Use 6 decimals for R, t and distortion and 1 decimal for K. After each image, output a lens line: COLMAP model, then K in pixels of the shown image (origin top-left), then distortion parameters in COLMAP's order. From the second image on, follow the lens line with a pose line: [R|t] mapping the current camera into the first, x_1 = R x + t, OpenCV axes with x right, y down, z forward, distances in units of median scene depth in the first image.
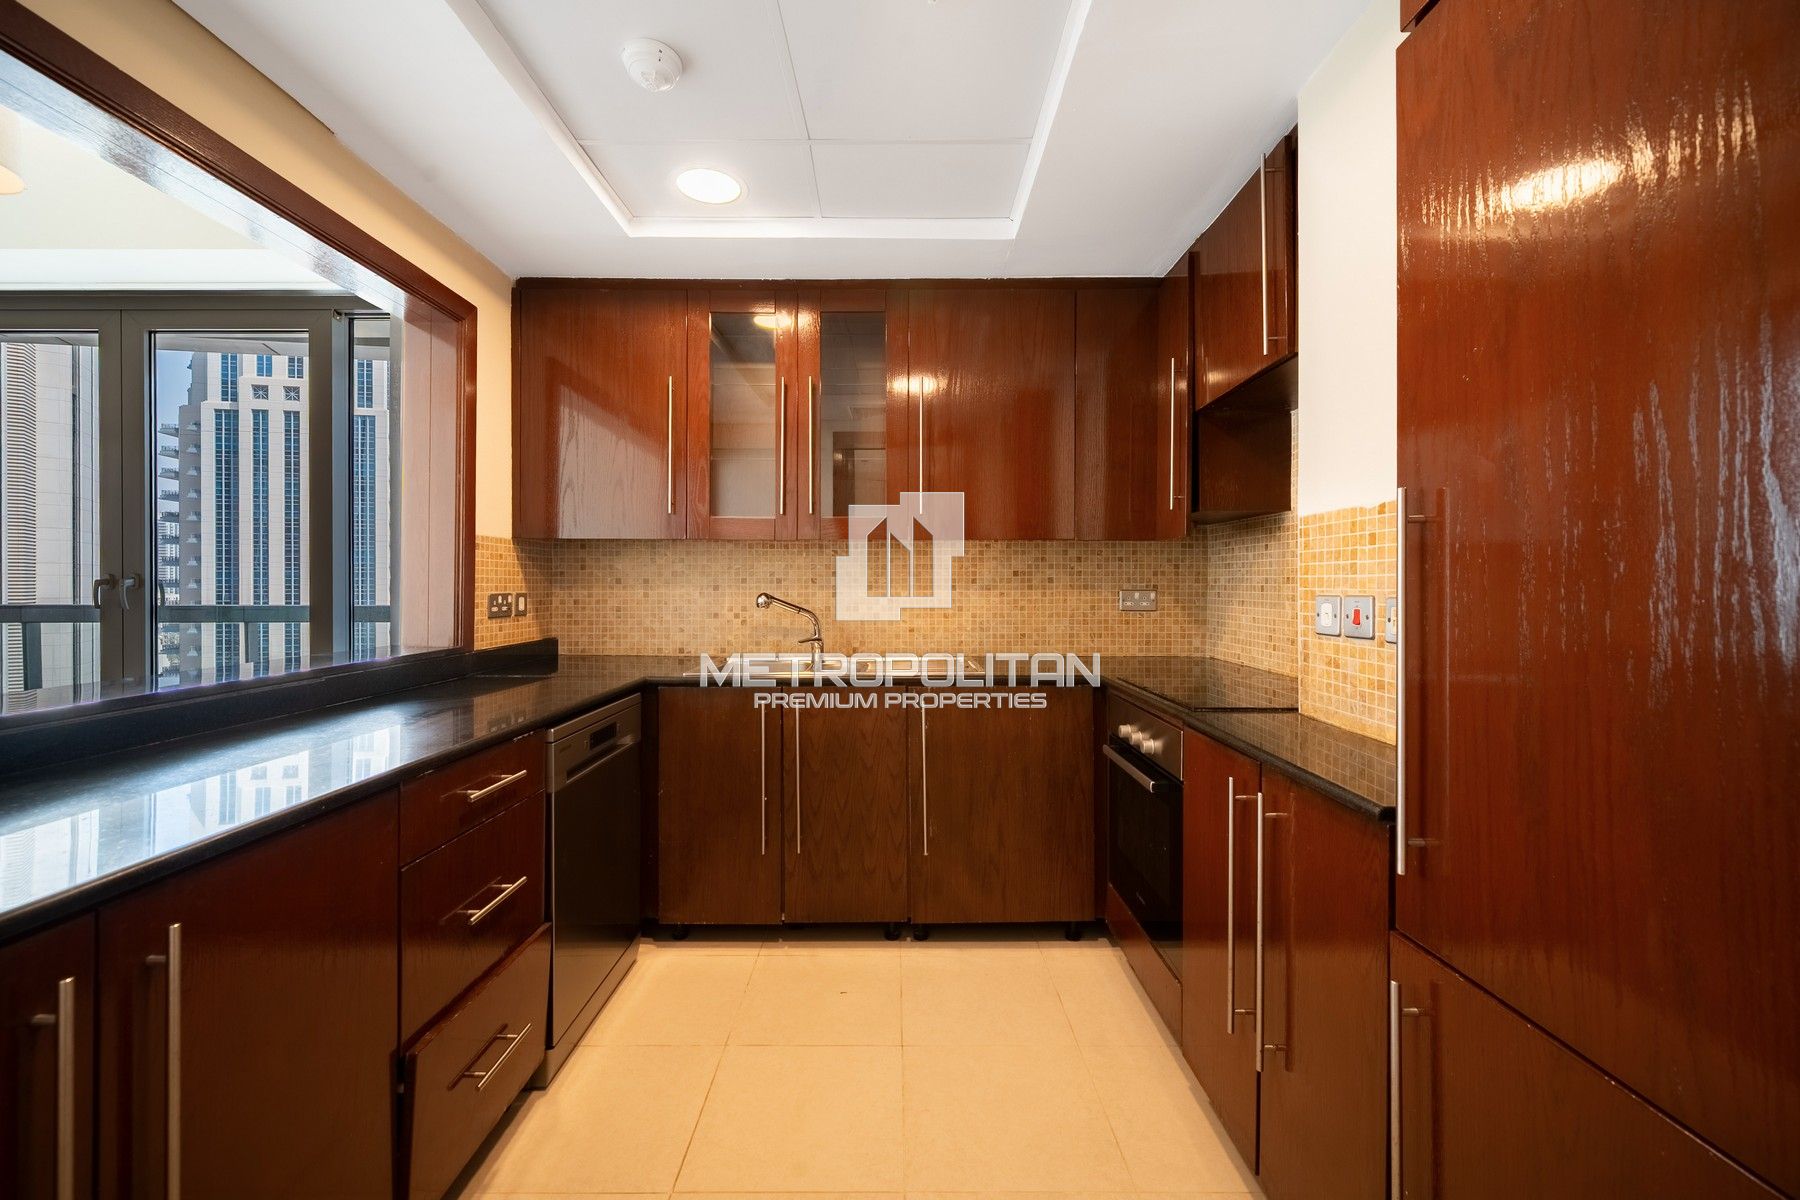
lens RADIAL K [[728.0, 0, 900.4], [0, 728.0, 586.1], [0, 0, 1]] dist [0.003128, -0.000011]
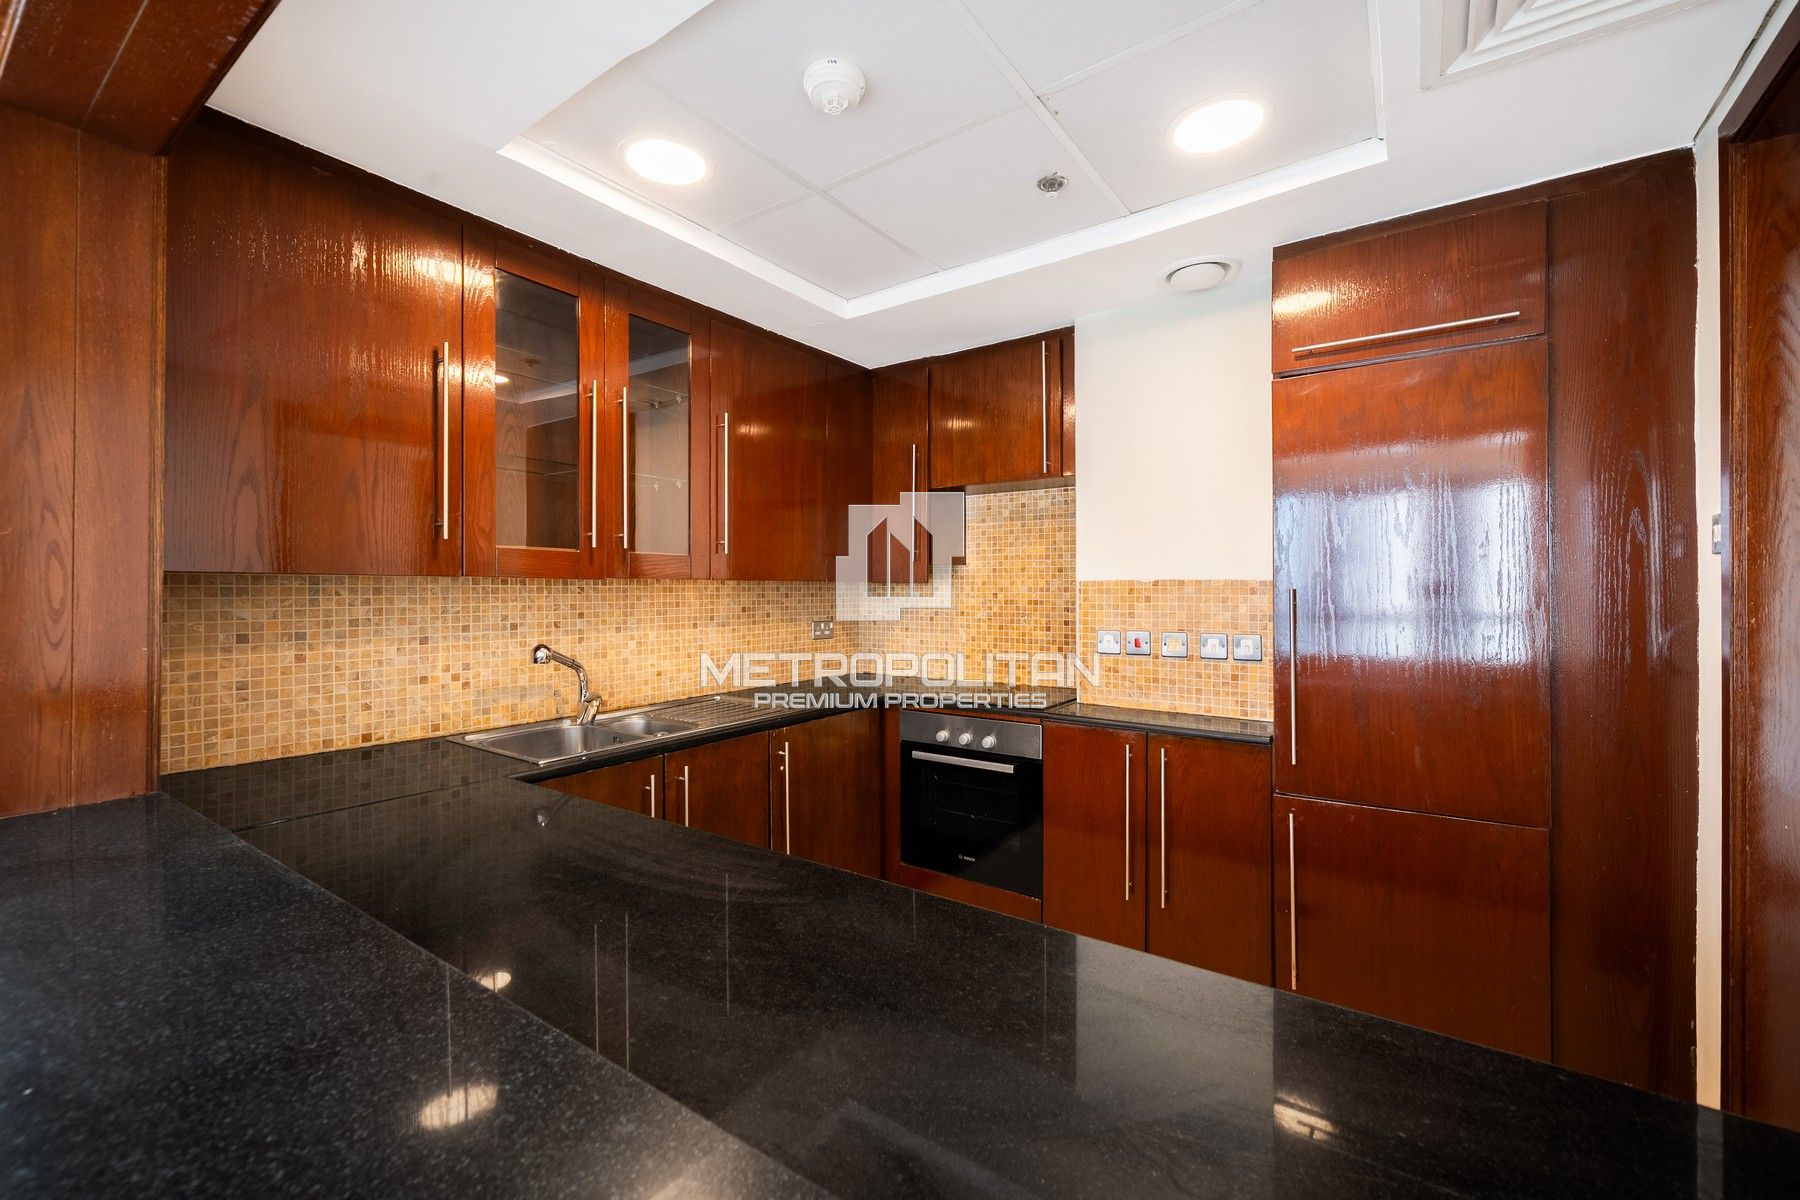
lens RADIAL K [[728.0, 0, 909.0], [0, 728.0, 593.6], [0, 0, 1]] dist [0.003128, -0.000011]
pose [[0.578221, -0.005714, 0.815860, -0.590080], [0.006055, 0.999978, 0.002712, -0.044362], [-0.815857, 0.003372, 0.578243, 0.223580]]
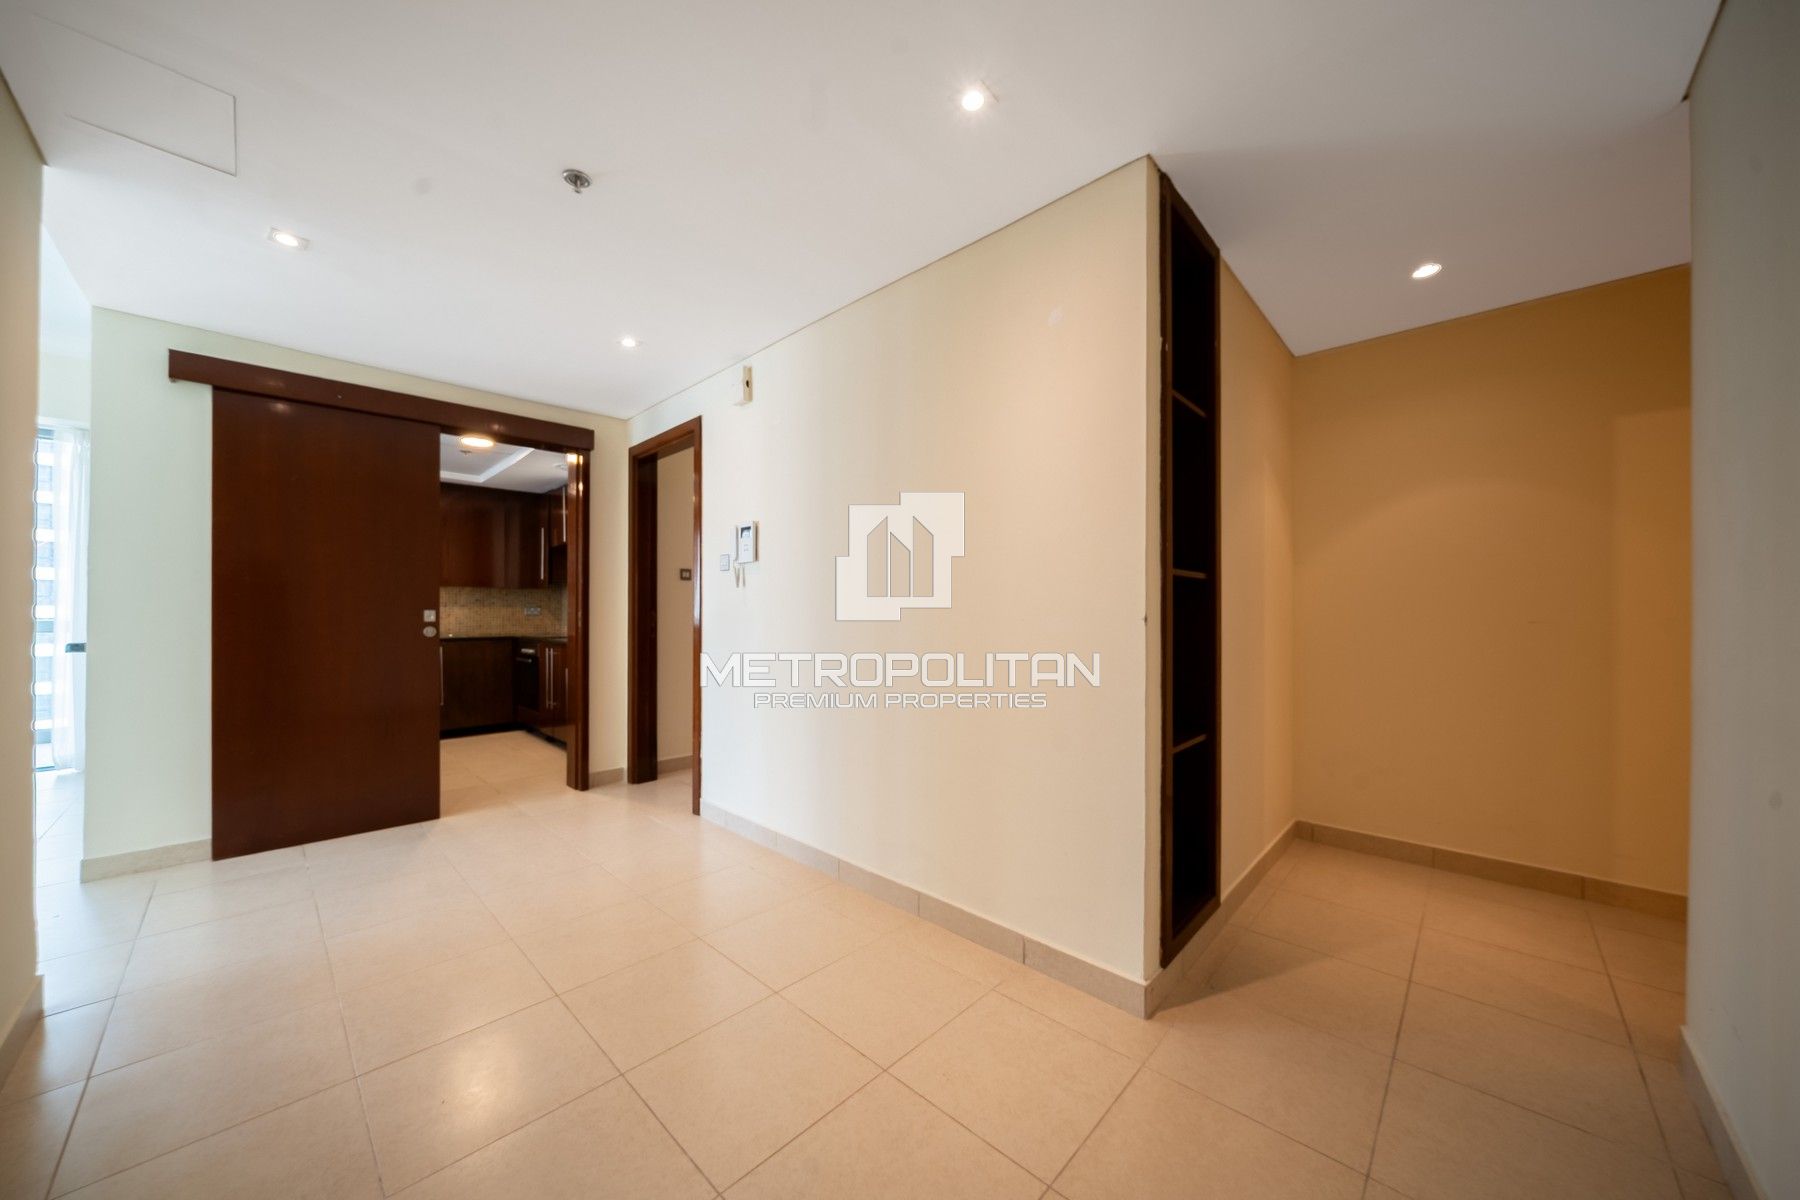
lens RADIAL K [[623.1, 0, 913.1], [0, 623.1, 610.0], [0, 0, 1]] dist [-0.005895, -0.000050]
pose [[0.682225, -0.002804, 0.731137, -0.387649], [0.005820, 0.999982, -0.001596, 0.028356], [-0.731119, 0.005344, 0.682229, -1.578146]]
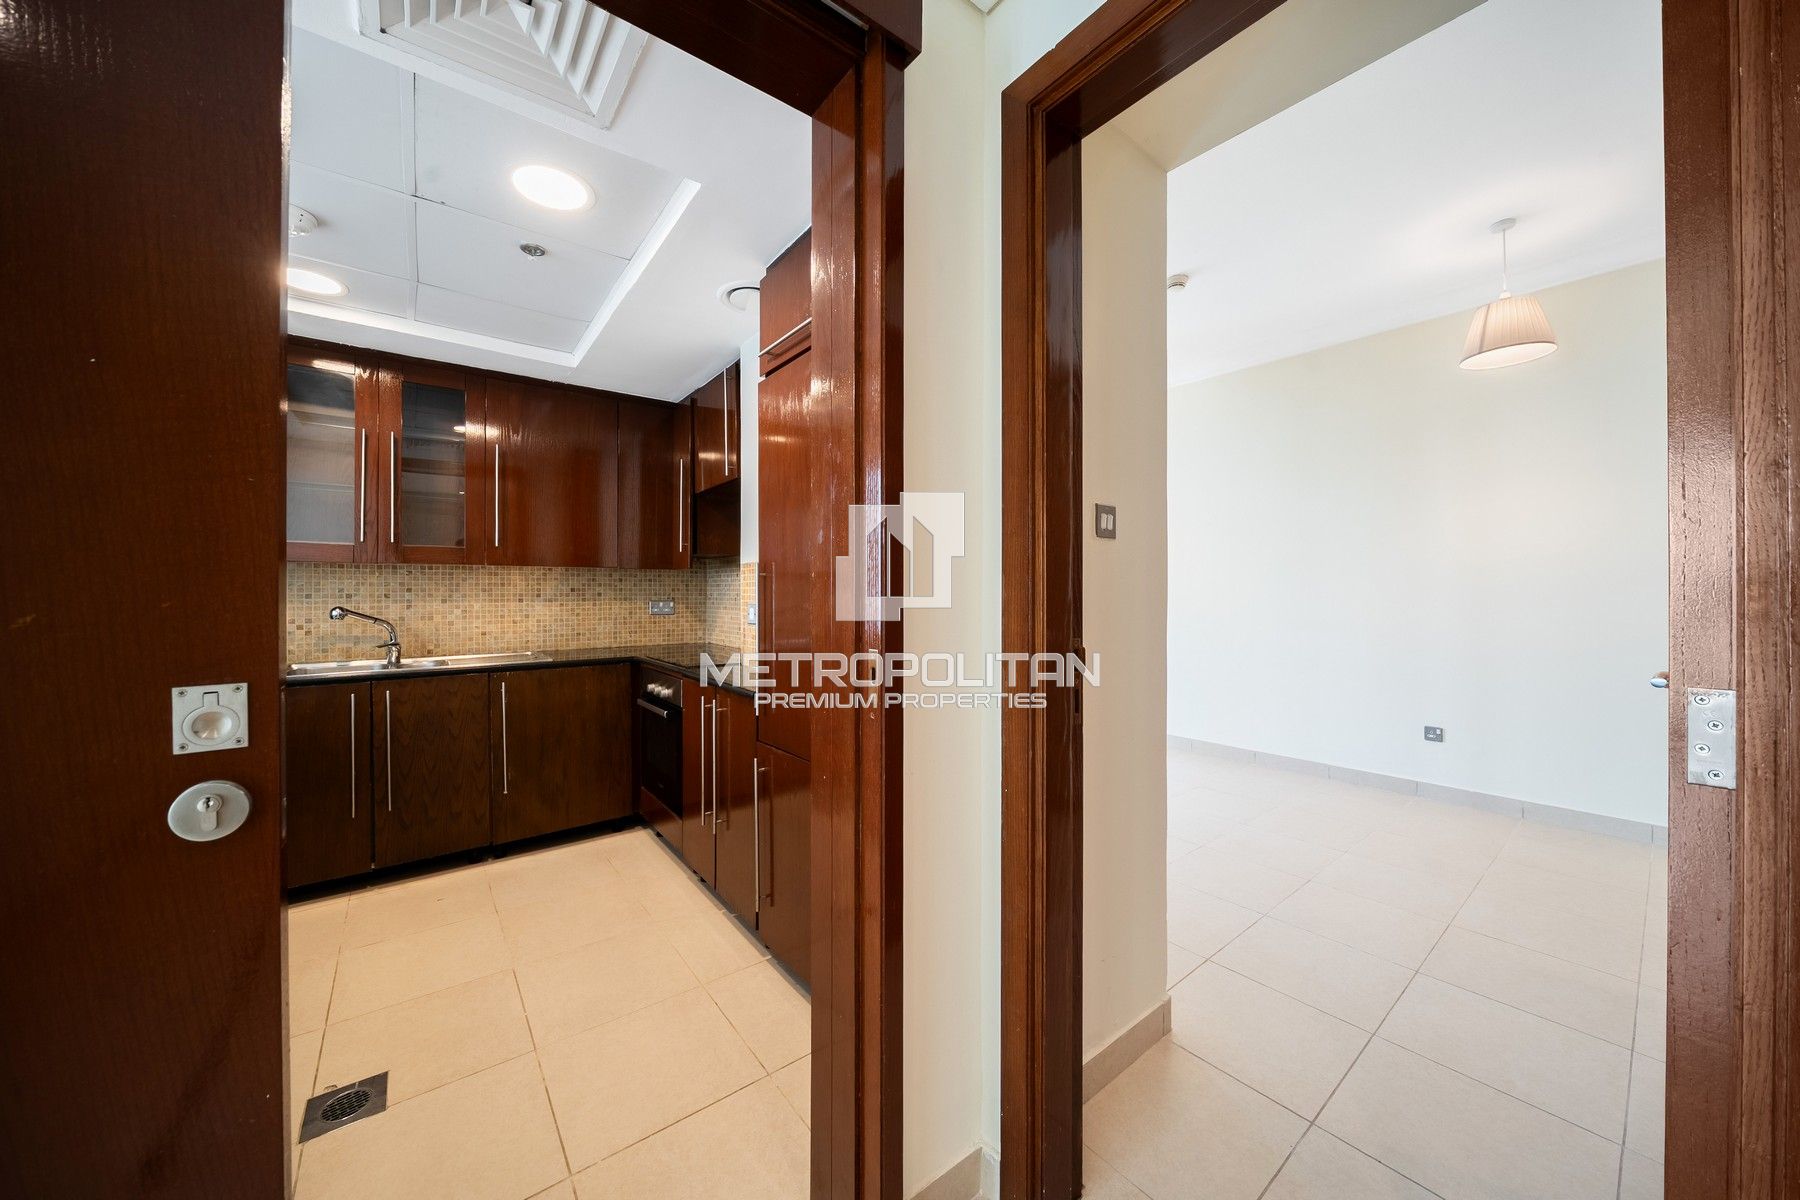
lens RADIAL K [[623.1, 0, 891.7], [0, 623.1, 594.3], [0, 0, 1]] dist [-0.005895, -0.000050]
pose [[0.794117, -0.003691, 0.607754, -0.085228], [0.003846, 0.999992, 0.001047, -0.008249], [-0.607753, 0.001506, 0.794125, -0.335911]]
